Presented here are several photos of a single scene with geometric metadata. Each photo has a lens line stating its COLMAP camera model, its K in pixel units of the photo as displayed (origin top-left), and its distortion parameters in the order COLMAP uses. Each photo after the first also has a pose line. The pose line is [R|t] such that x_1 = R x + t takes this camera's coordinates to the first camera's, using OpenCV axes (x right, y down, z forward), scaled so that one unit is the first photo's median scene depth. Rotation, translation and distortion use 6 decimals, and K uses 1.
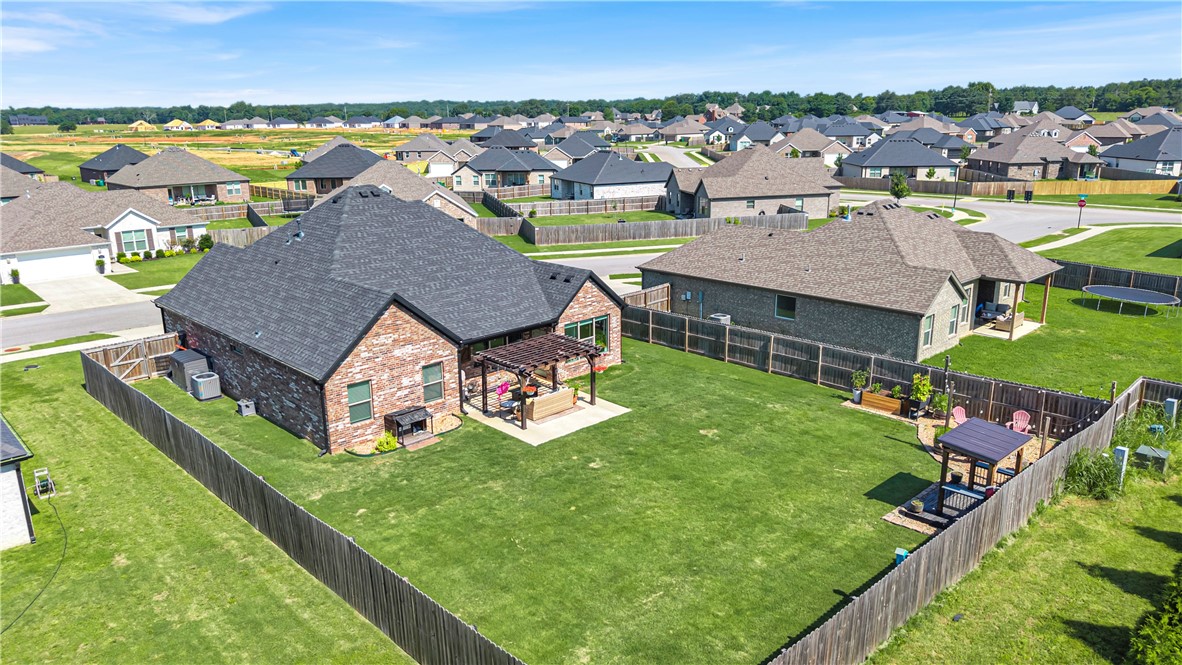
lens RADIAL K [[812.4, 0, 591.0], [0, 812.4, 332.5], [0, 0, 1]] dist [0.027060, -0.051175]
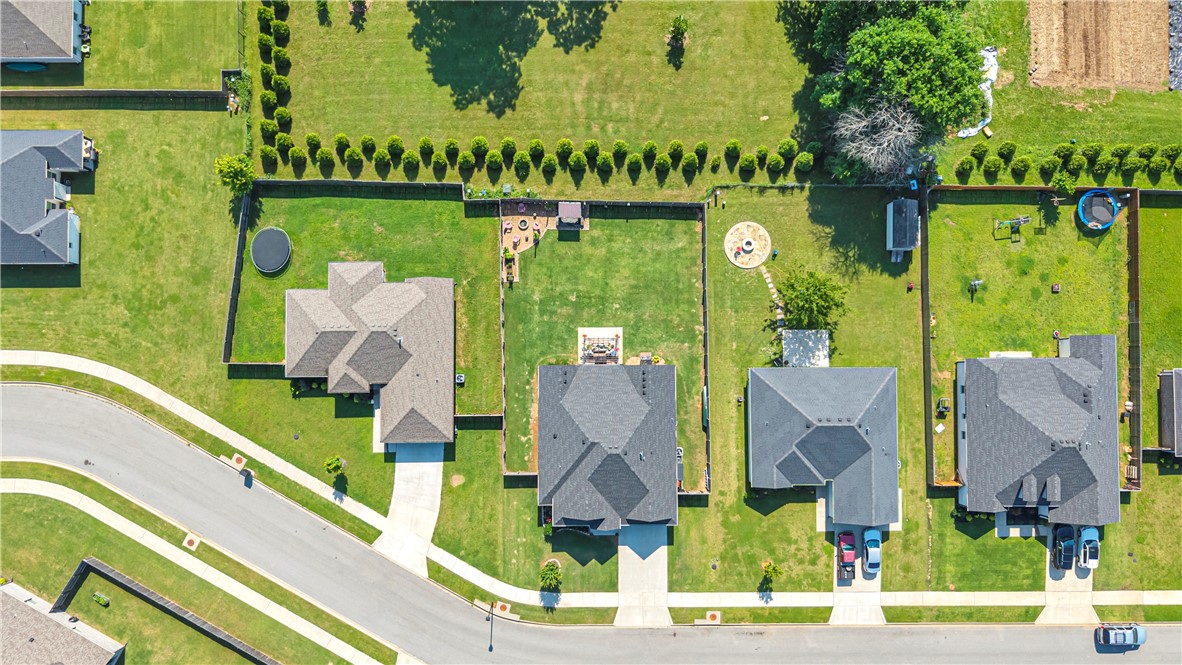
lens RADIAL K [[786.6, 0, 591.0], [0, 786.6, 332.5], [0, 0, 1]] dist [0.005964, -0.005524]
pose [[-0.715103, -0.698554, 0.025486, -0.022779], [0.176998, -0.145679, 0.973370, -0.942274], [-0.676239, 0.700571, 0.227818, 0.129461]]
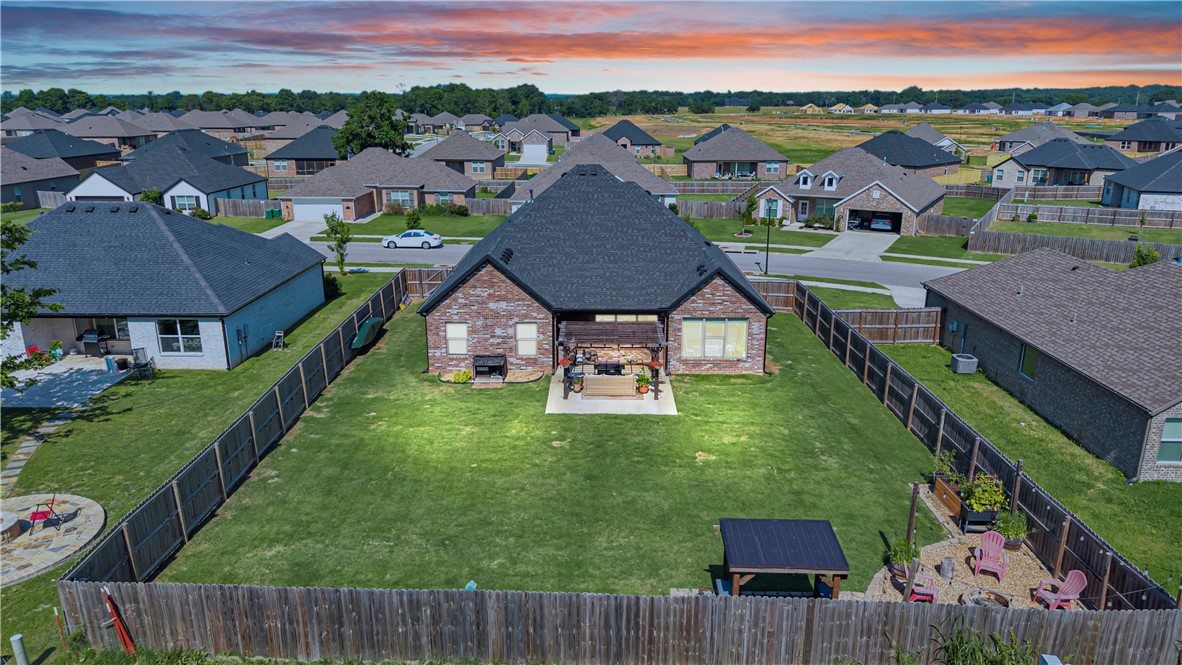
lens RADIAL K [[786.6, 0, 591.0], [0, 786.6, 332.5], [0, 0, 1]] dist [0.005964, -0.005524]
pose [[0.710015, 0.209296, -0.672365, 0.212008], [-0.191495, 0.976214, 0.101662, -0.026738], [0.677650, 0.056573, 0.733206, 0.088940]]
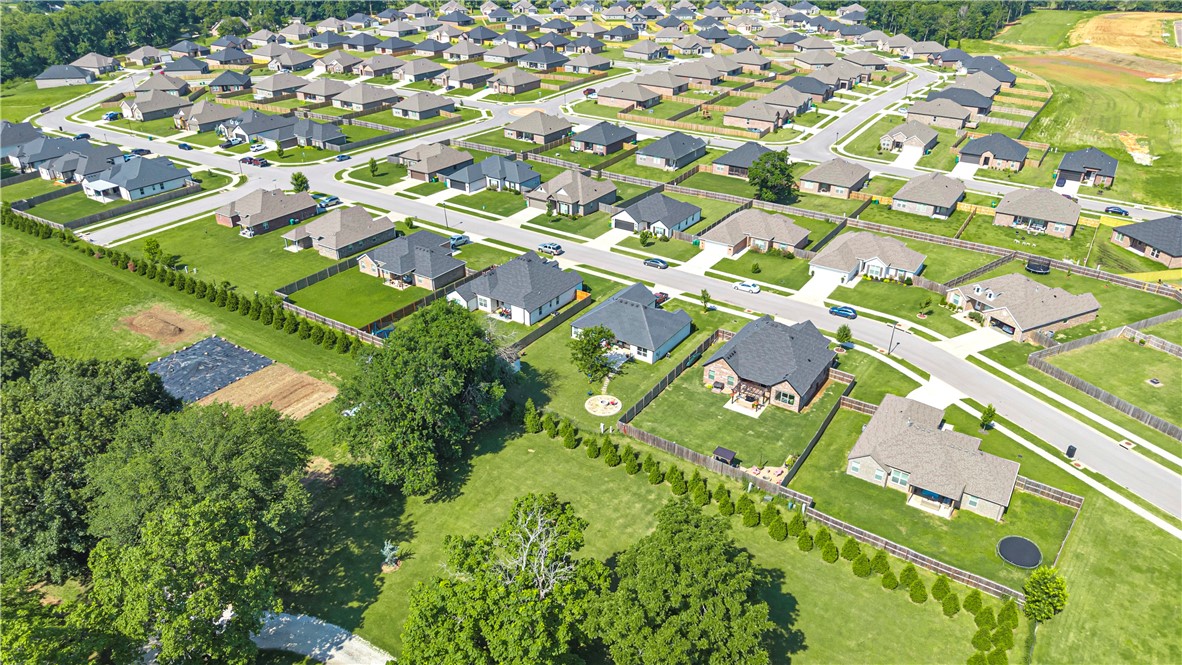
lens RADIAL K [[786.6, 0, 591.0], [0, 786.6, 332.5], [0, 0, 1]] dist [0.005964, -0.005524]
pose [[0.207418, 0.468480, -0.858781, 0.966427], [-0.260782, 0.872584, 0.413024, -0.527160], [0.942852, 0.138286, 0.303161, -0.275224]]
